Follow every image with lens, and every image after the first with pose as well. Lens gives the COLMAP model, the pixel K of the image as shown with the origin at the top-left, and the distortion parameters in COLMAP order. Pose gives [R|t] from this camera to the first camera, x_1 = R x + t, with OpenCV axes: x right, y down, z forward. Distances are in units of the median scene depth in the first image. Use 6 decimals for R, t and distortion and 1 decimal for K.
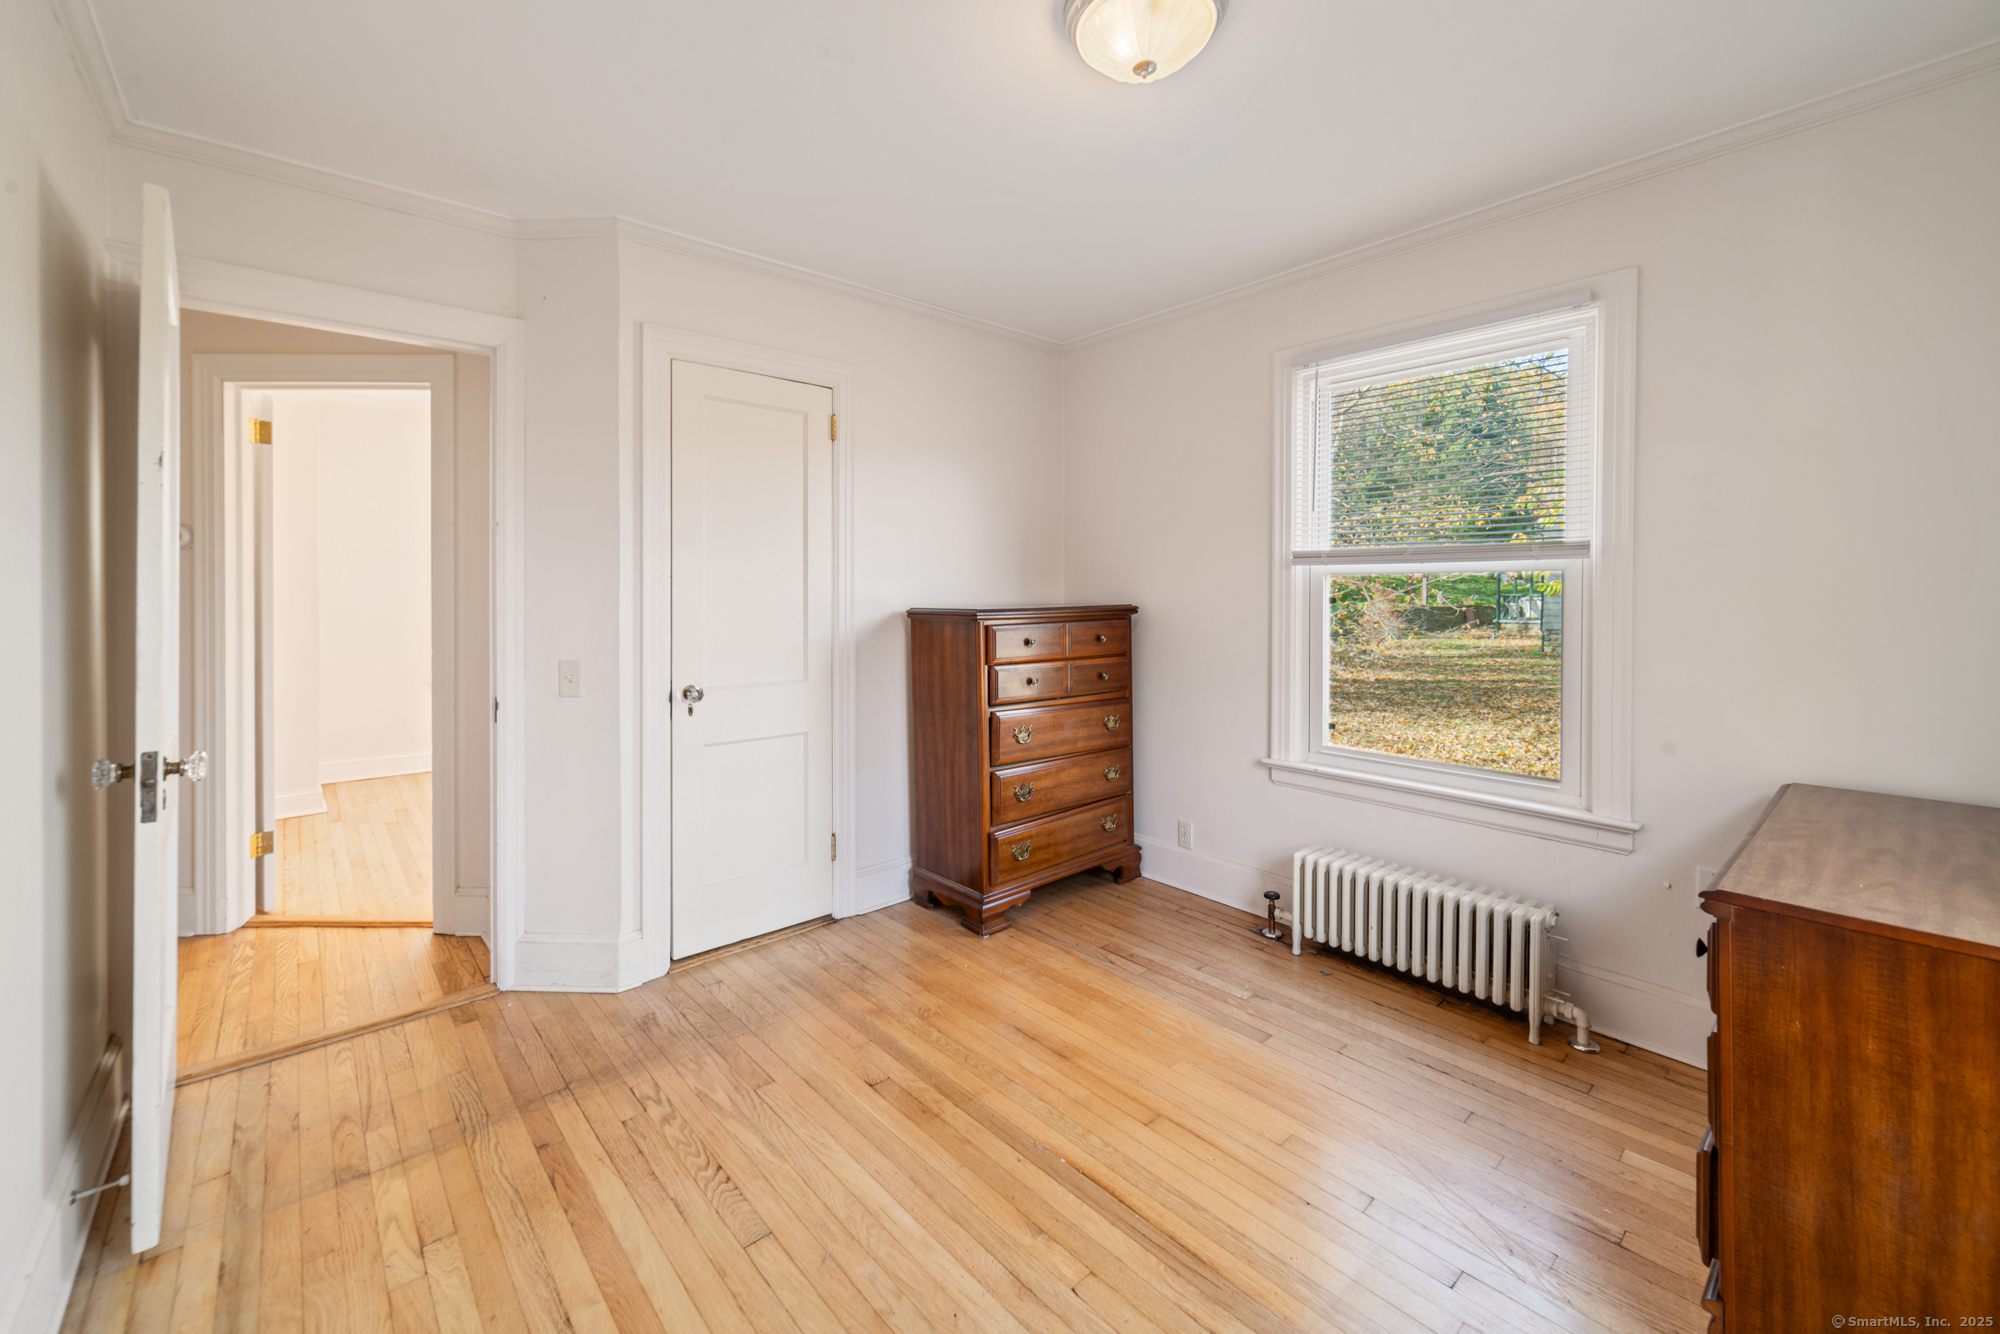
lens RADIAL K [[806.5, 0, 998.8], [0, 806.5, 592.7], [0, 0, 1]] dist [-0.008848, 0.000107]
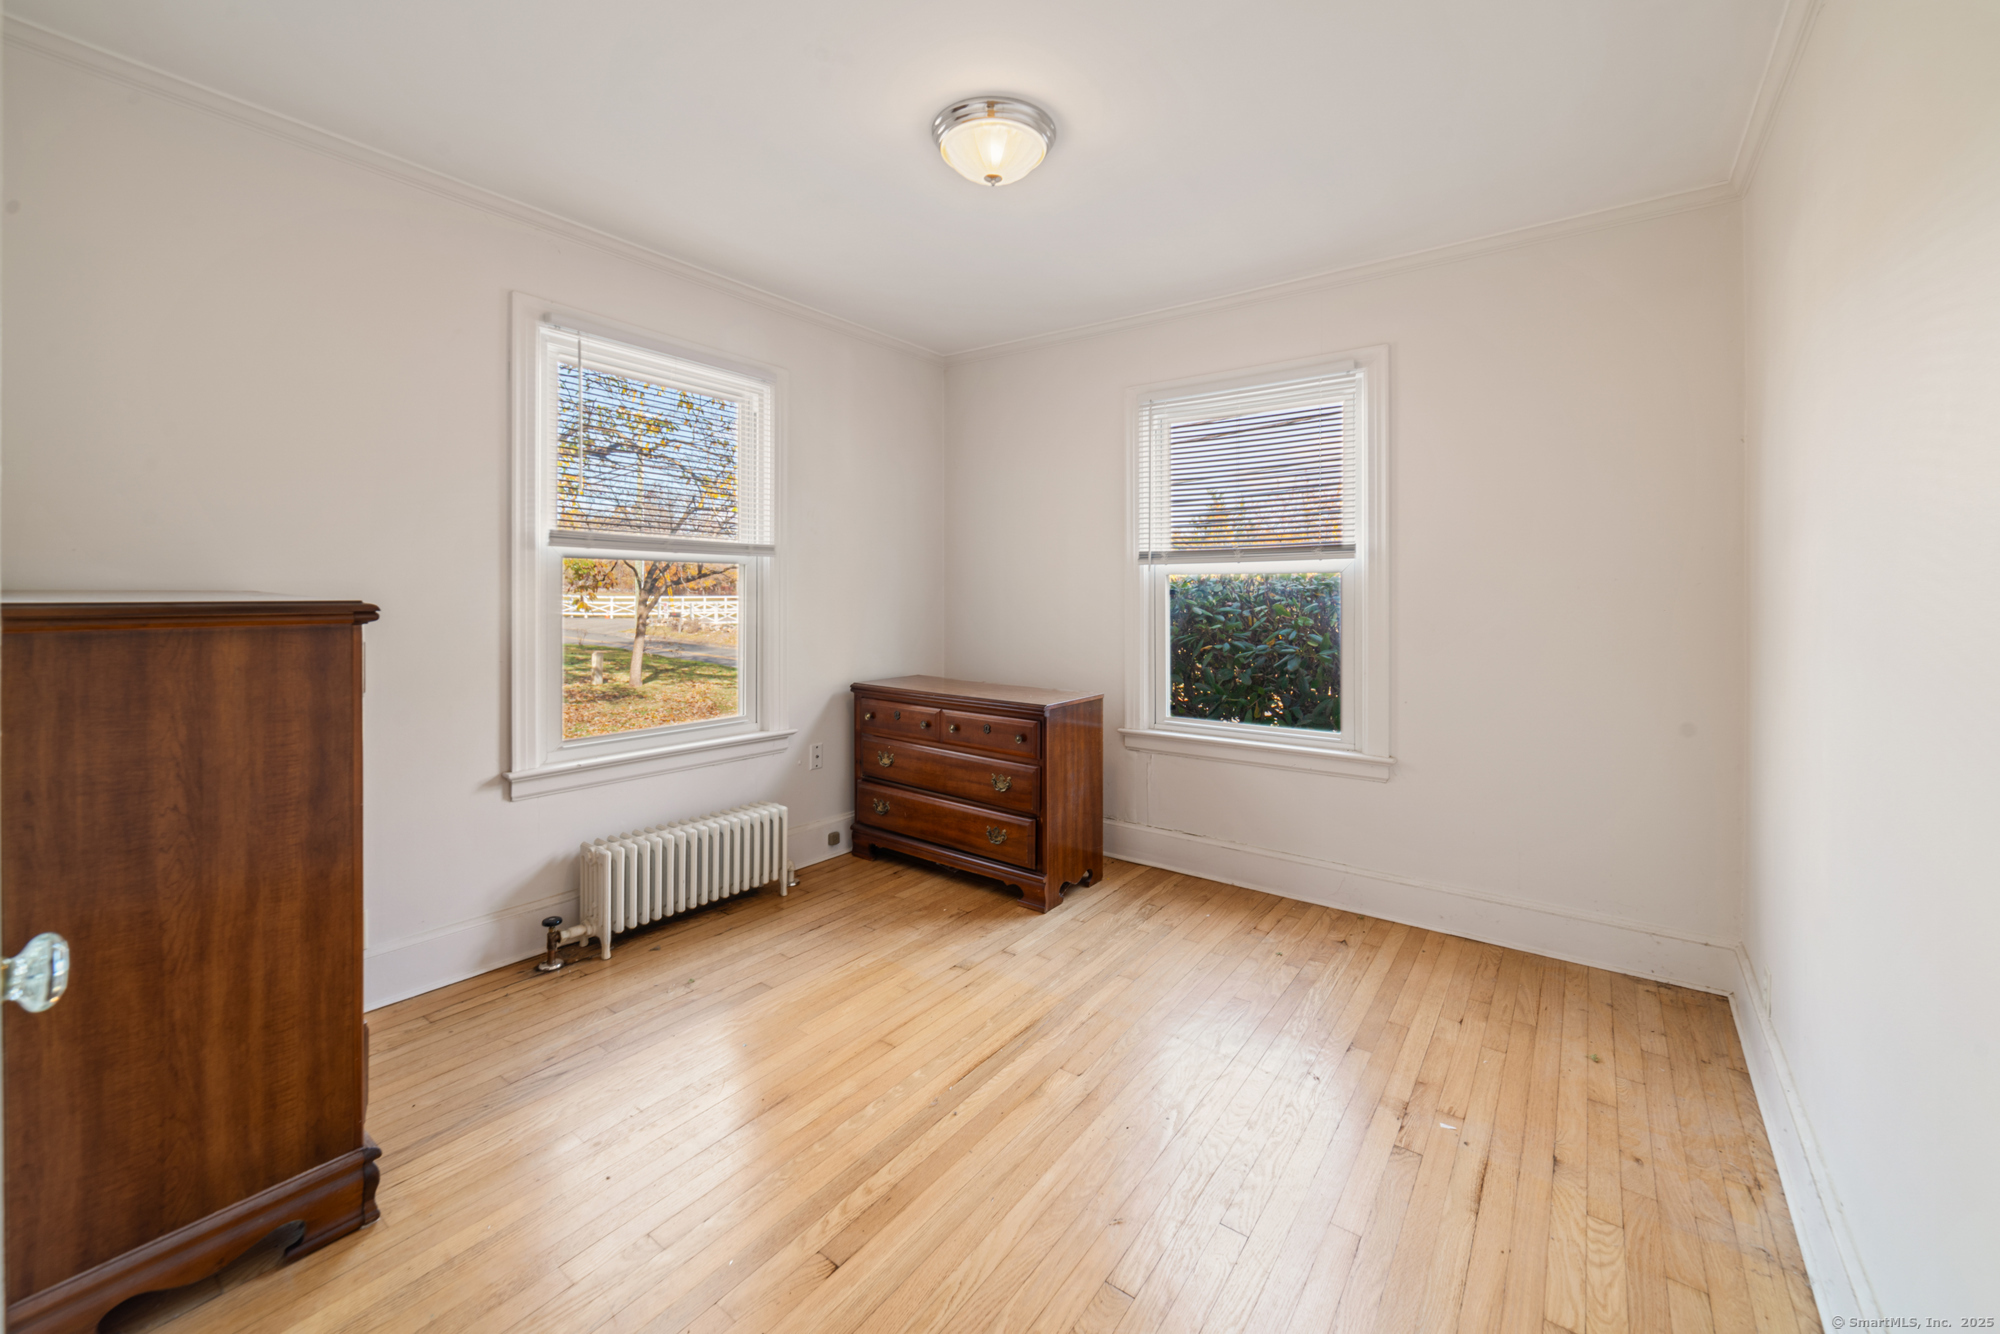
lens RADIAL K [[806.5, 0, 998.8], [0, 806.5, 592.7], [0, 0, 1]] dist [-0.008848, 0.000107]
pose [[-0.214630, -0.007051, 0.976670, -0.796067], [-0.009694, 0.999940, 0.005089, 0.011623], [-0.976647, -0.008376, -0.214686, 0.923367]]
